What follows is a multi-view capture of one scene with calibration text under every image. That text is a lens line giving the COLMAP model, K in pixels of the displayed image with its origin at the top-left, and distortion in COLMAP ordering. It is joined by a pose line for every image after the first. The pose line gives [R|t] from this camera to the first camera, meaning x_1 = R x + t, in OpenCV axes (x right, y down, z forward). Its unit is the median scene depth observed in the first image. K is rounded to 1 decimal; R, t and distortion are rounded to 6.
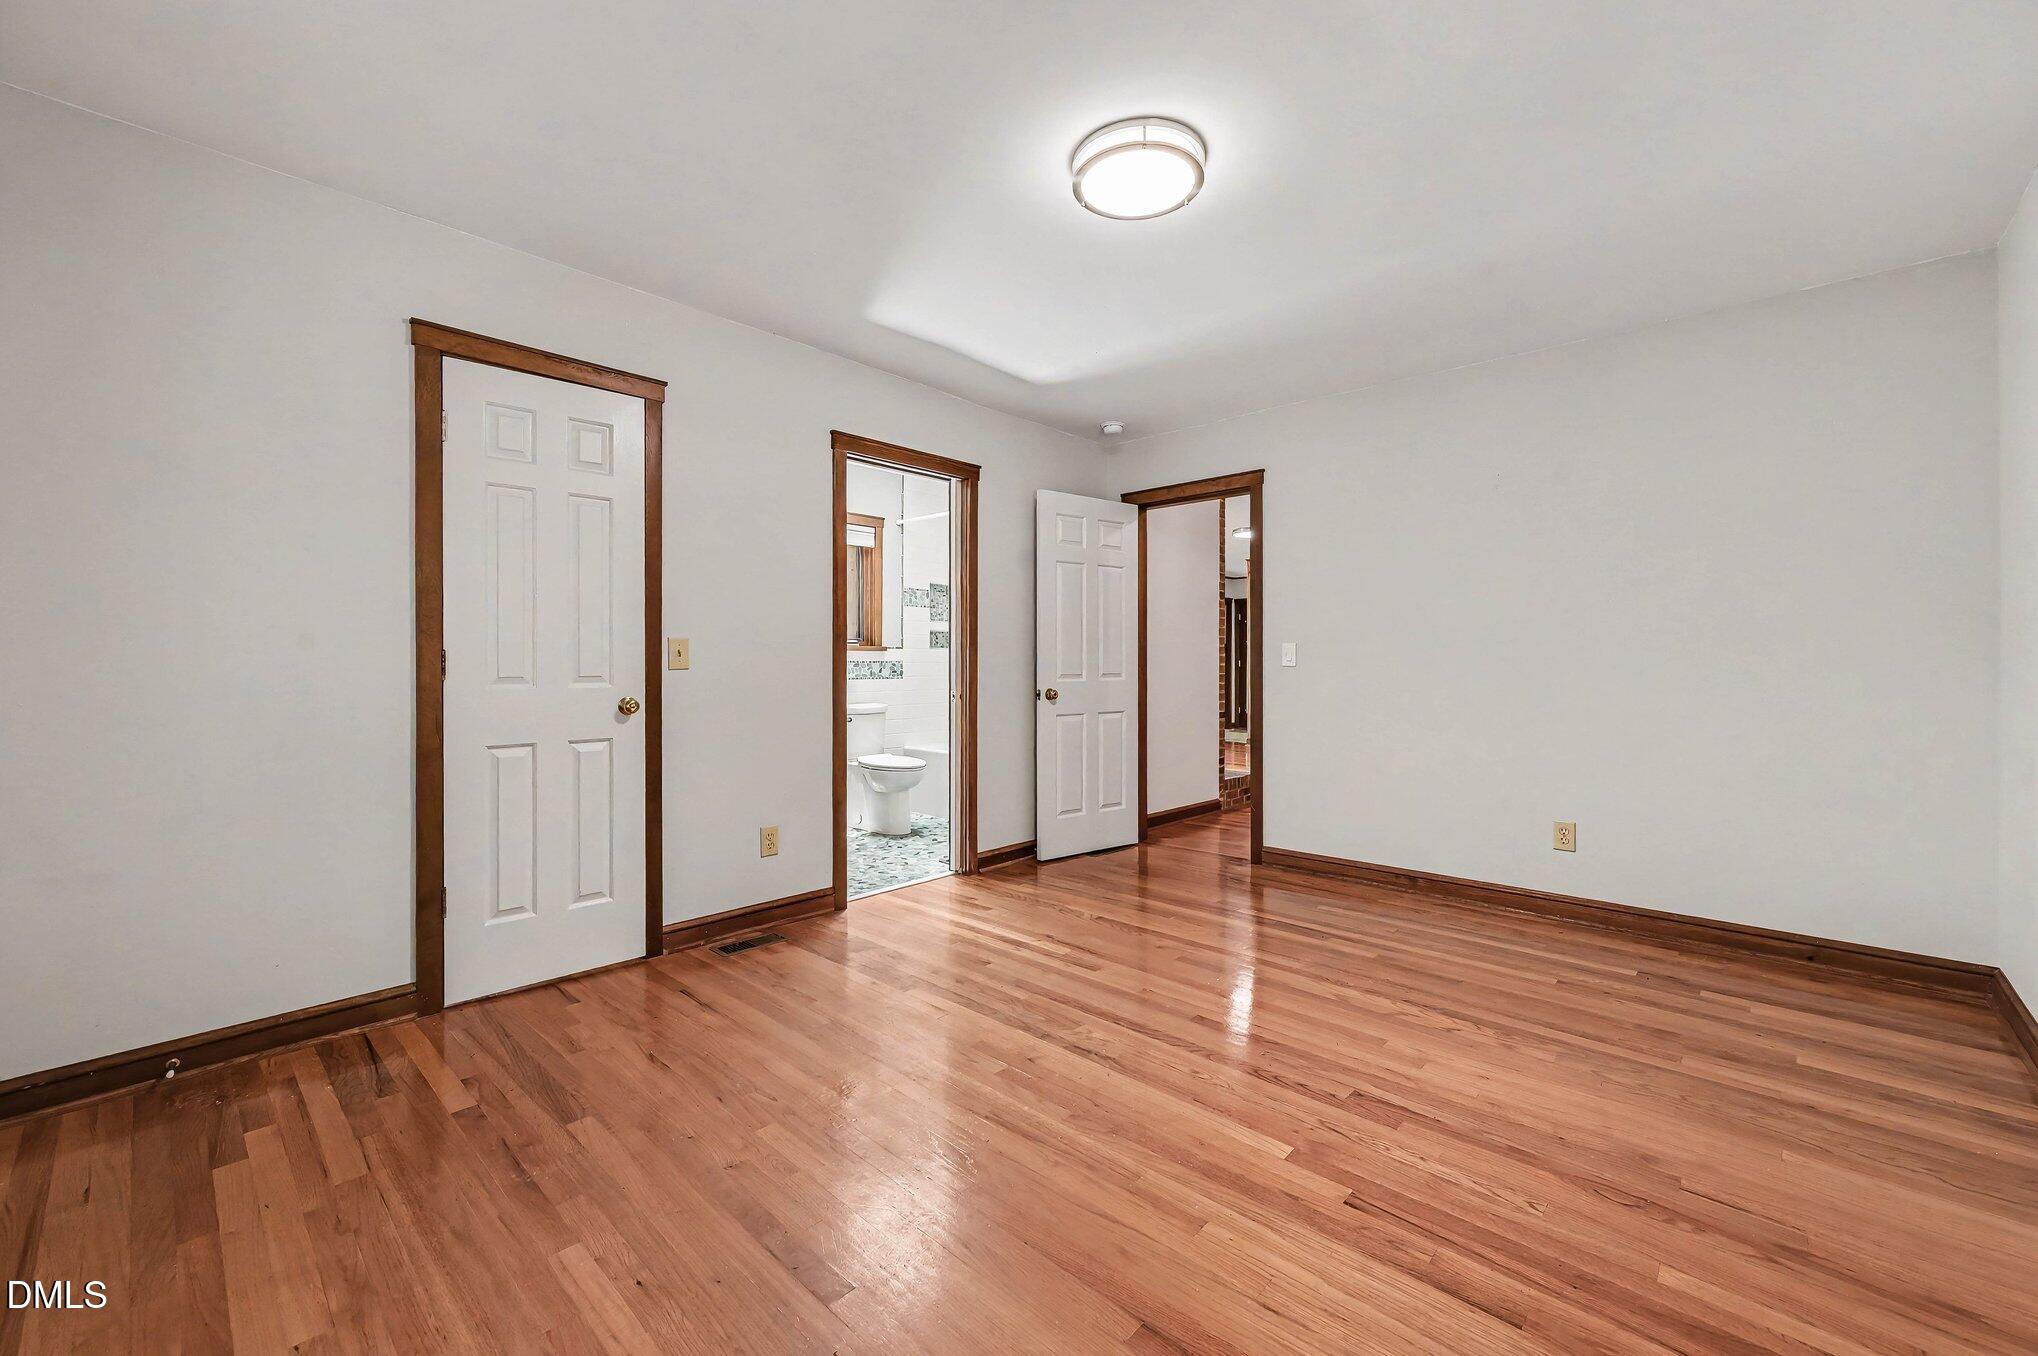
lens RADIAL K [[807.6, 0, 1021.7], [0, 807.6, 667.6], [0, 0, 1]] dist [0.000897, 0.000077]
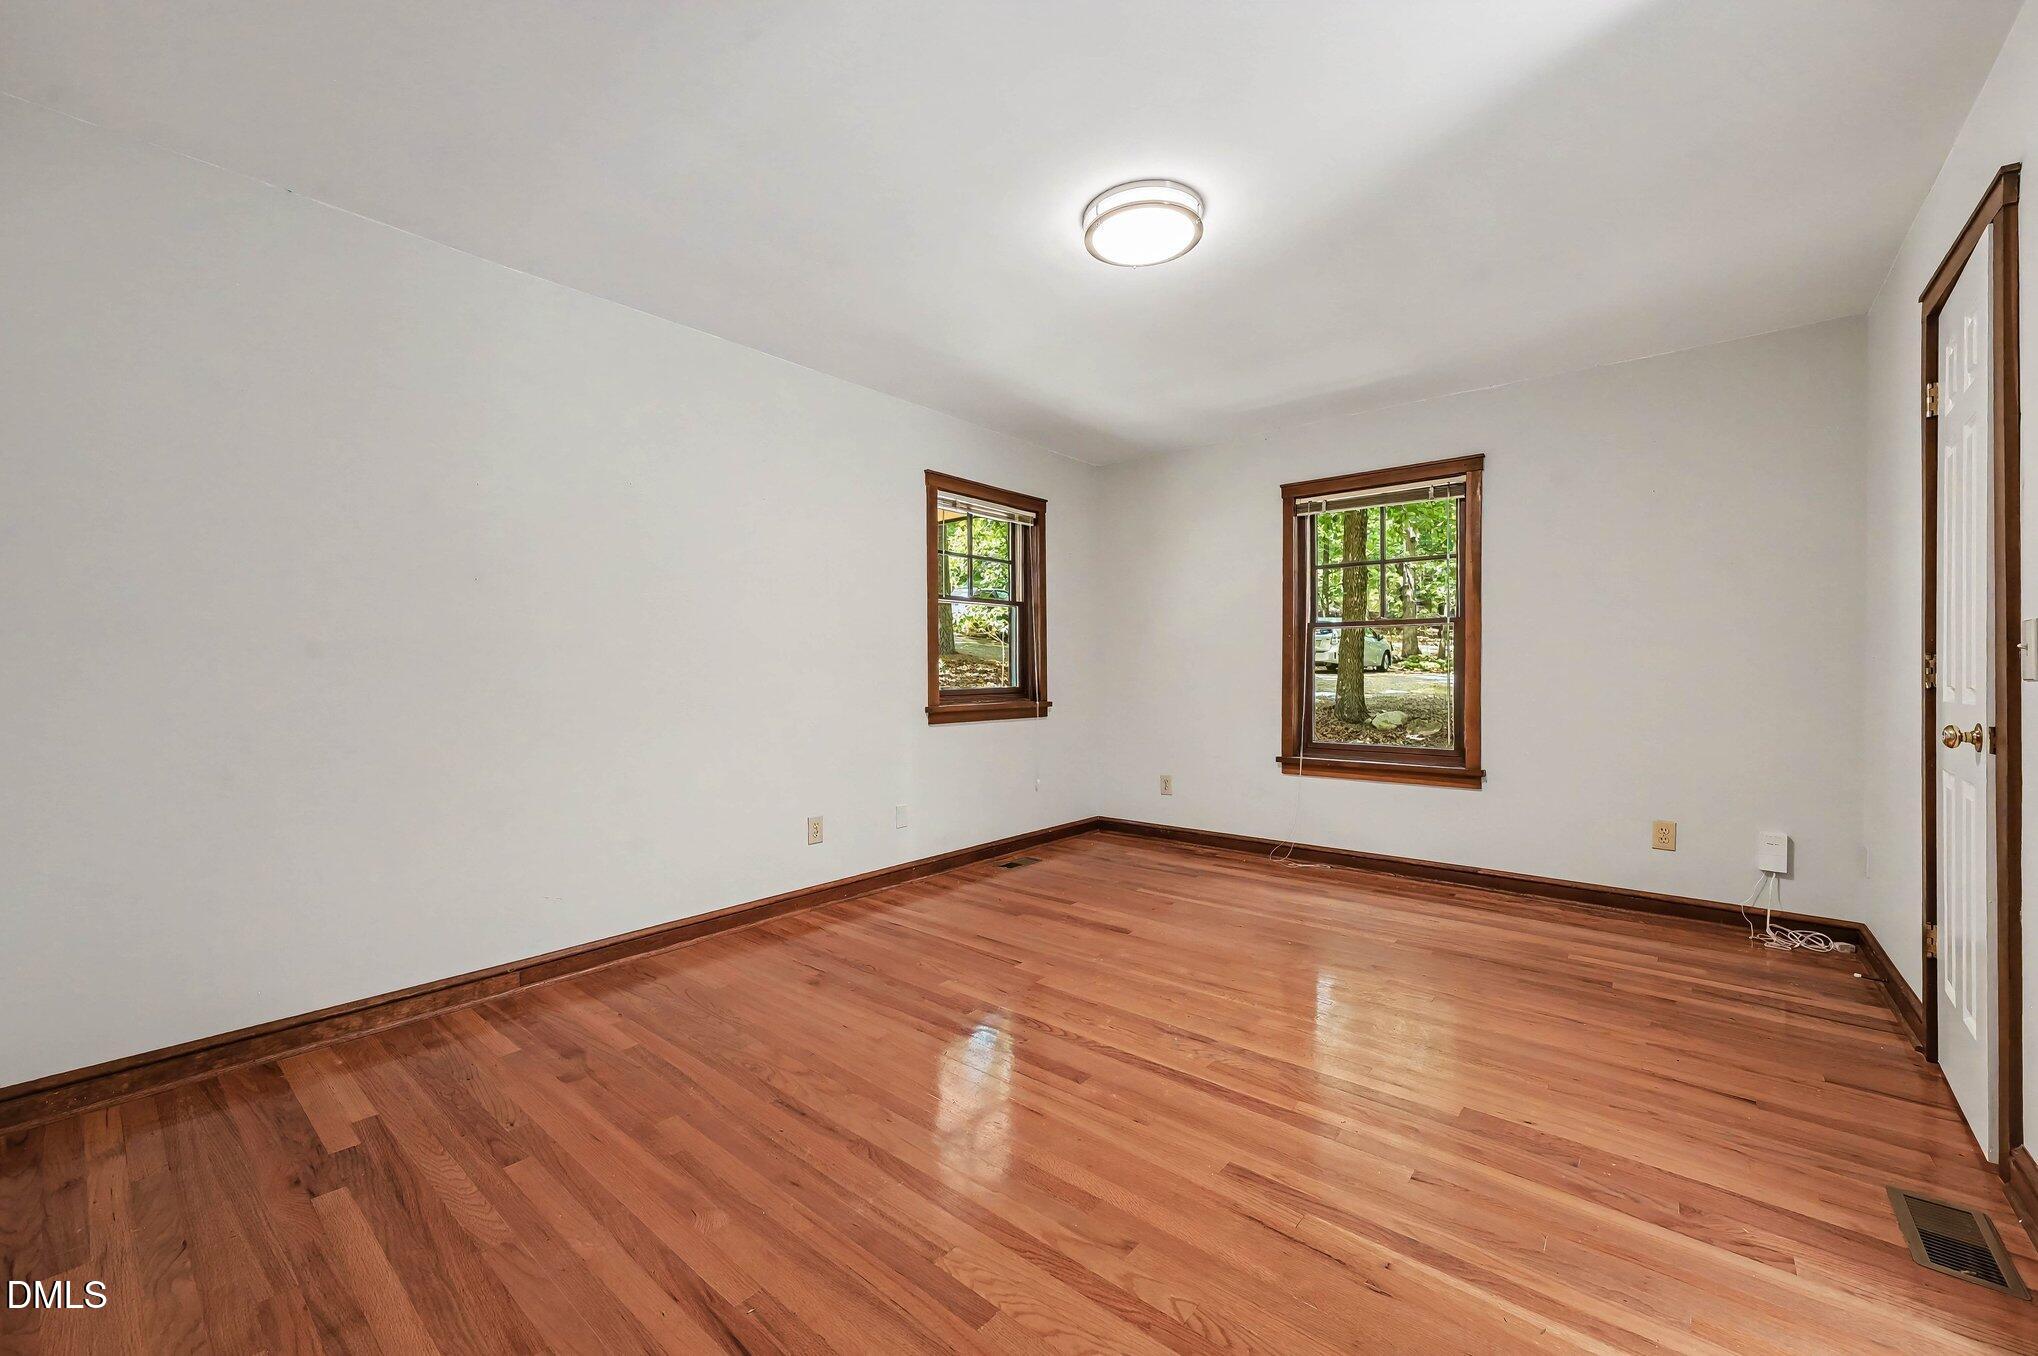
lens RADIAL K [[807.6, 0, 1014.9], [0, 807.6, 672.0], [0, 0, 1]] dist [0.000897, 0.000077]
pose [[-0.998540, 0.000198, -0.054017, 0.166811], [-0.000293, 0.999959, 0.009083, -0.004080], [0.054017, 0.009086, -0.998499, 0.924357]]
